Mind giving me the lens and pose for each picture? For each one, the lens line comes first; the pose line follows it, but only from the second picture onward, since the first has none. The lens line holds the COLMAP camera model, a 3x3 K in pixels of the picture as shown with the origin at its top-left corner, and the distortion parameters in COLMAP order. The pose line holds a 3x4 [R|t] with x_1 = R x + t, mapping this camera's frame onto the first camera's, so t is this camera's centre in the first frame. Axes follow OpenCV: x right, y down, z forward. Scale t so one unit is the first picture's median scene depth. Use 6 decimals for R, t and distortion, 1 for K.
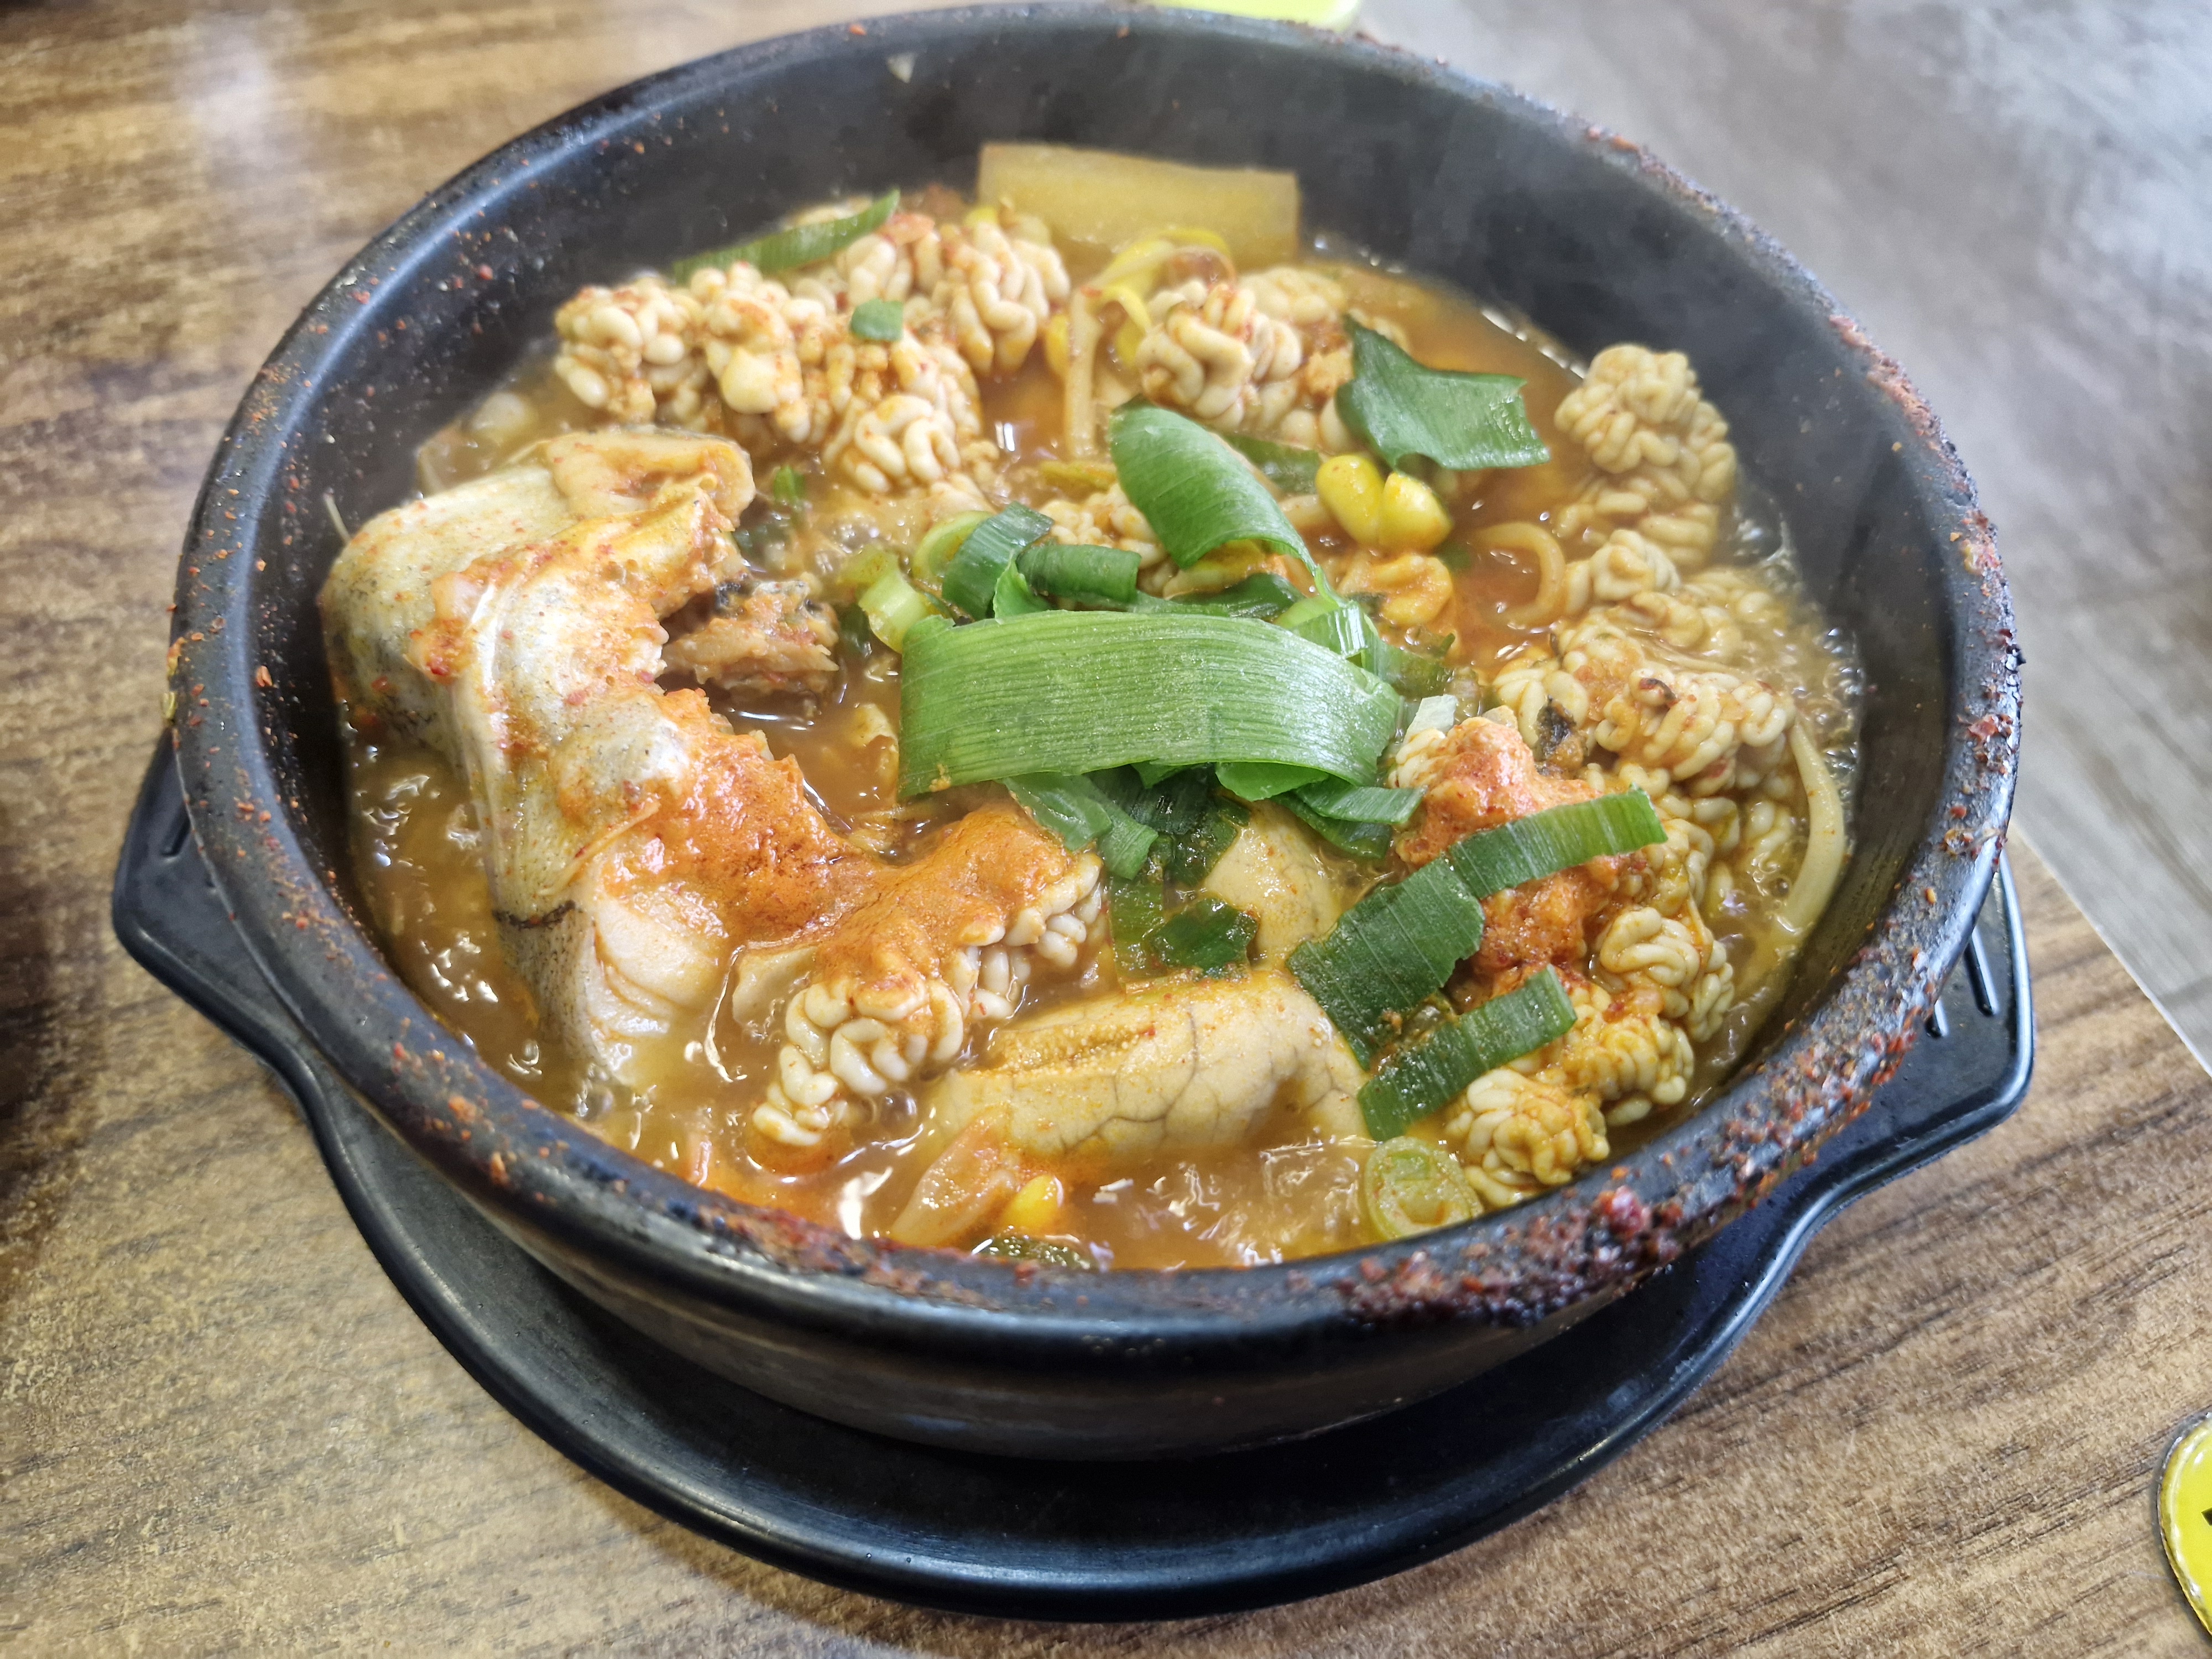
lens RADIAL K [[1442.1, 0, 1106.0], [0, 1442.1, 829.5], [0, 0, 1]] dist [0.001546, -0.019584]
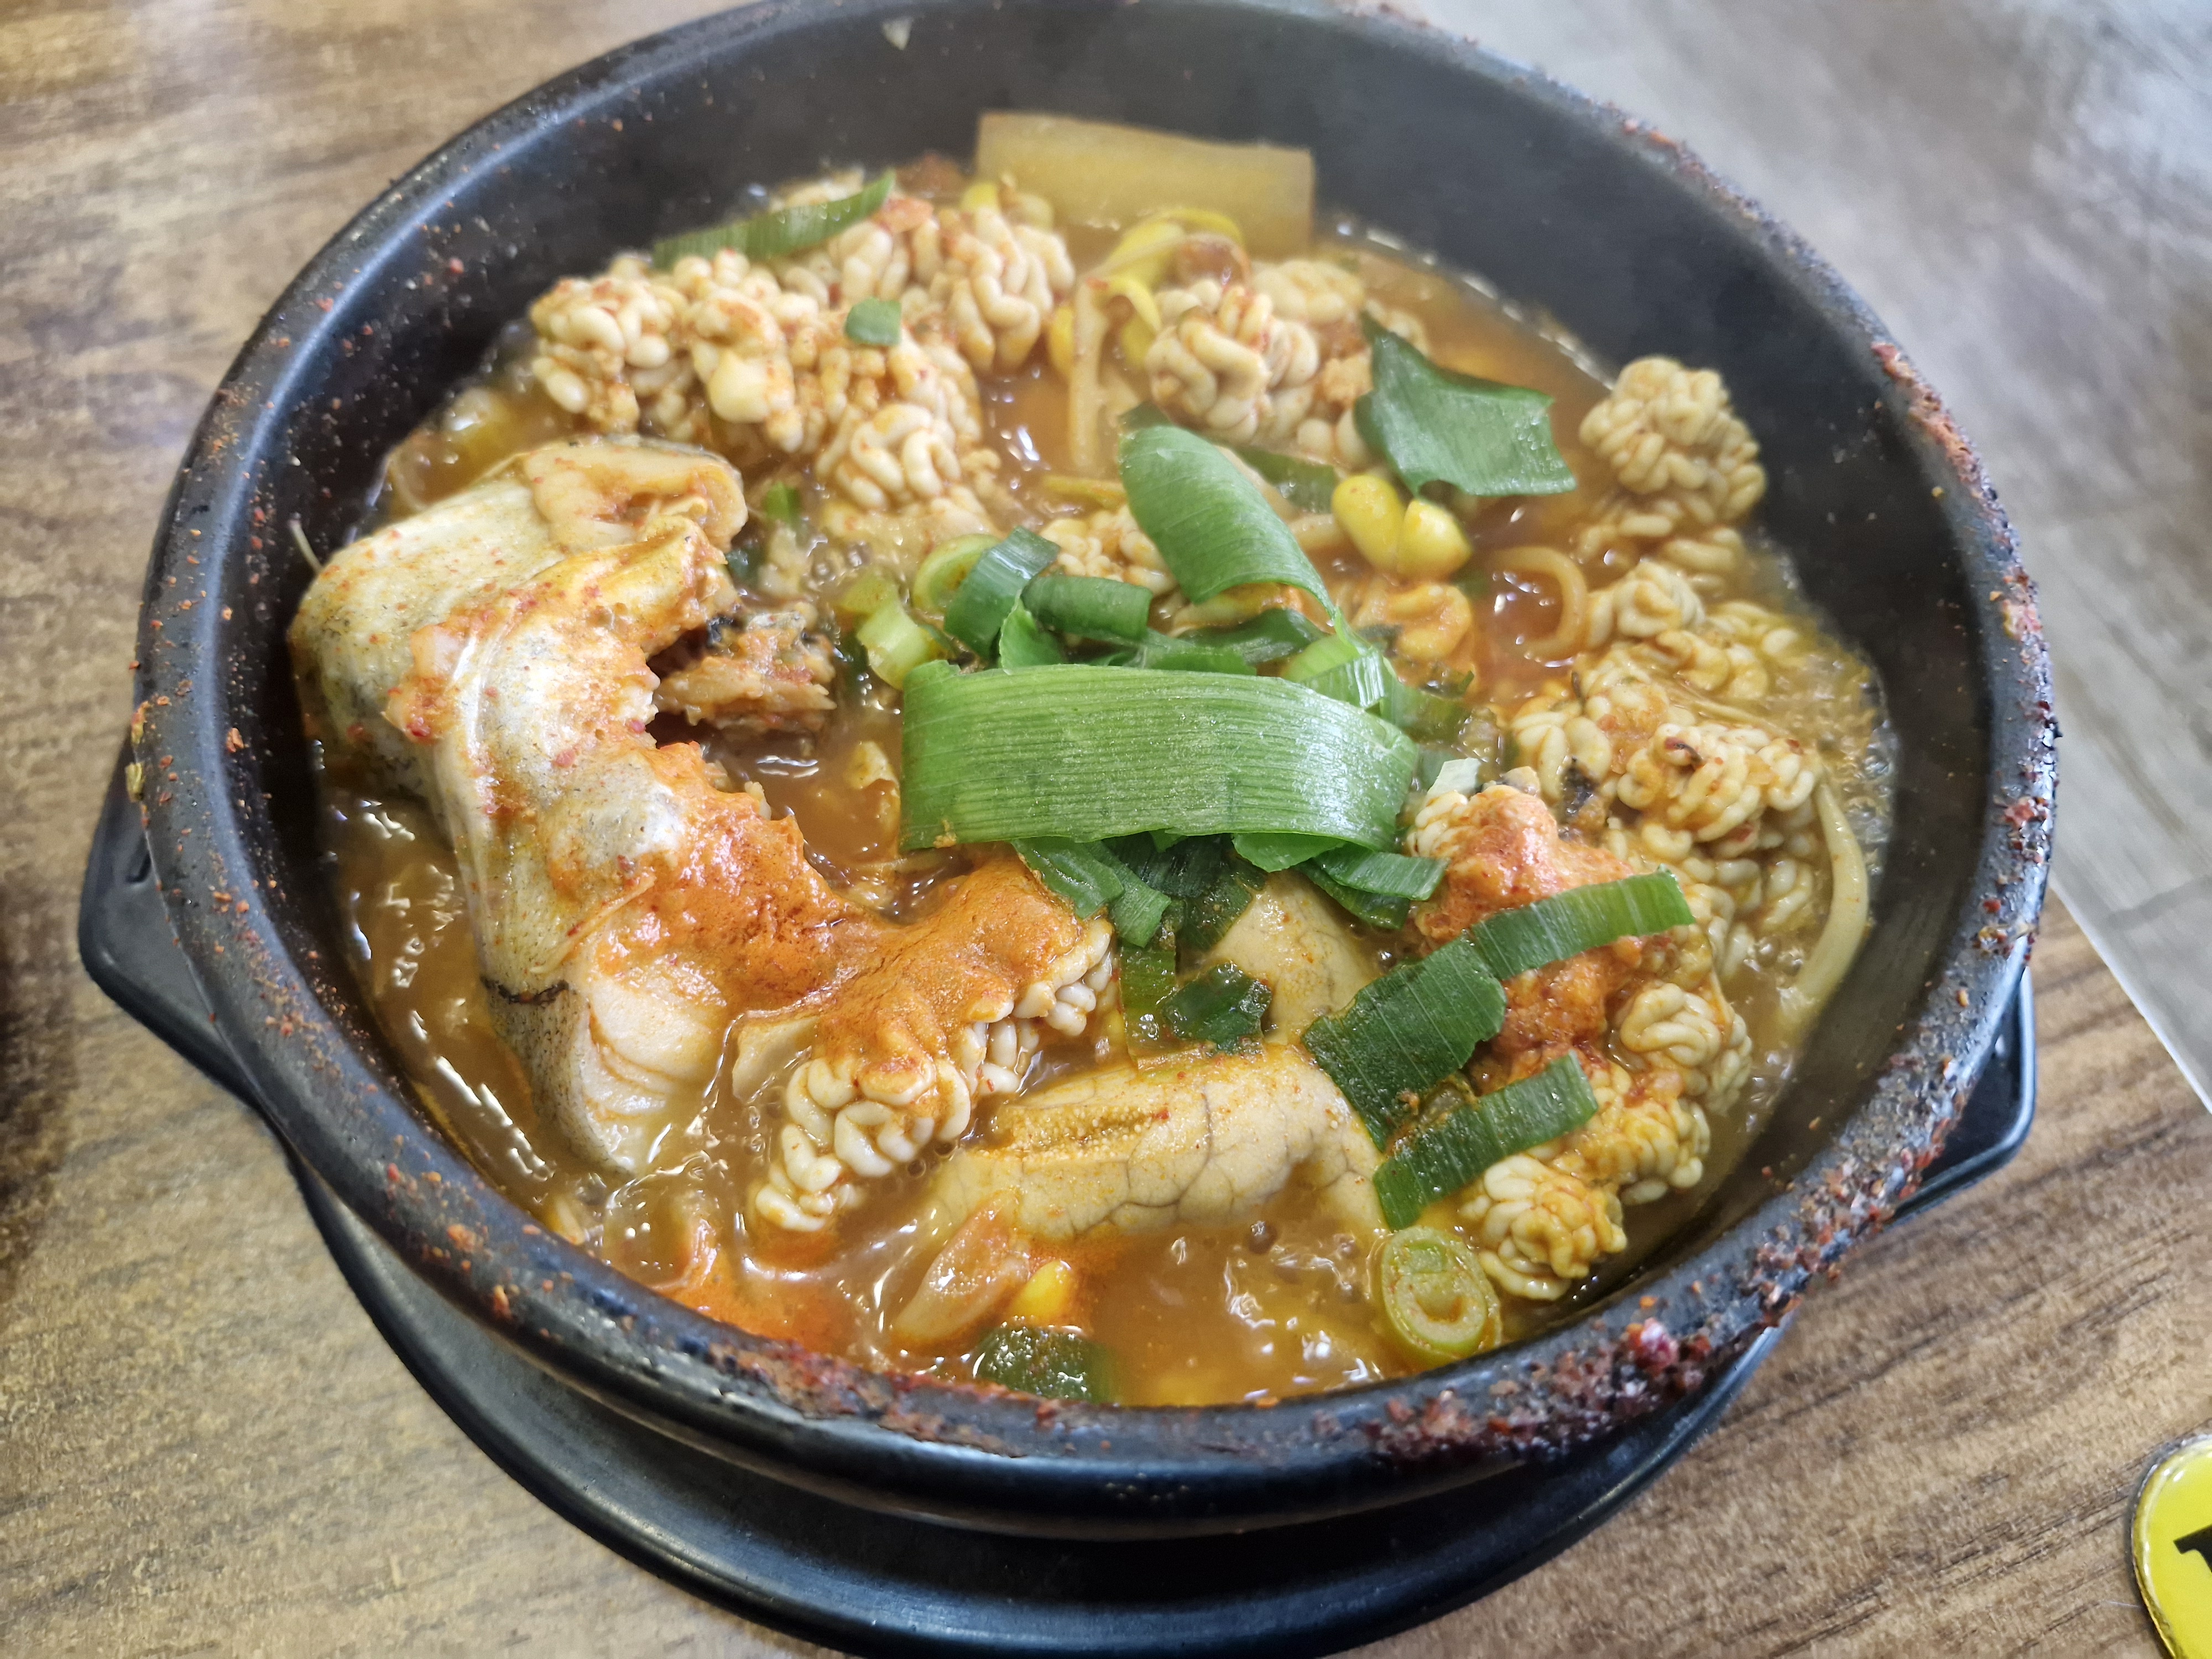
lens RADIAL K [[1440.9, 0, 1095.5], [0, 1440.9, 778.2], [0, 0, 1]] dist [-0.010501, -0.006632]
pose [[0.999722, 0.010202, 0.021271, -0.033242], [-0.011650, 0.997541, 0.069115, -0.133480], [-0.020514, -0.069344, 0.997382, 0.038777]]
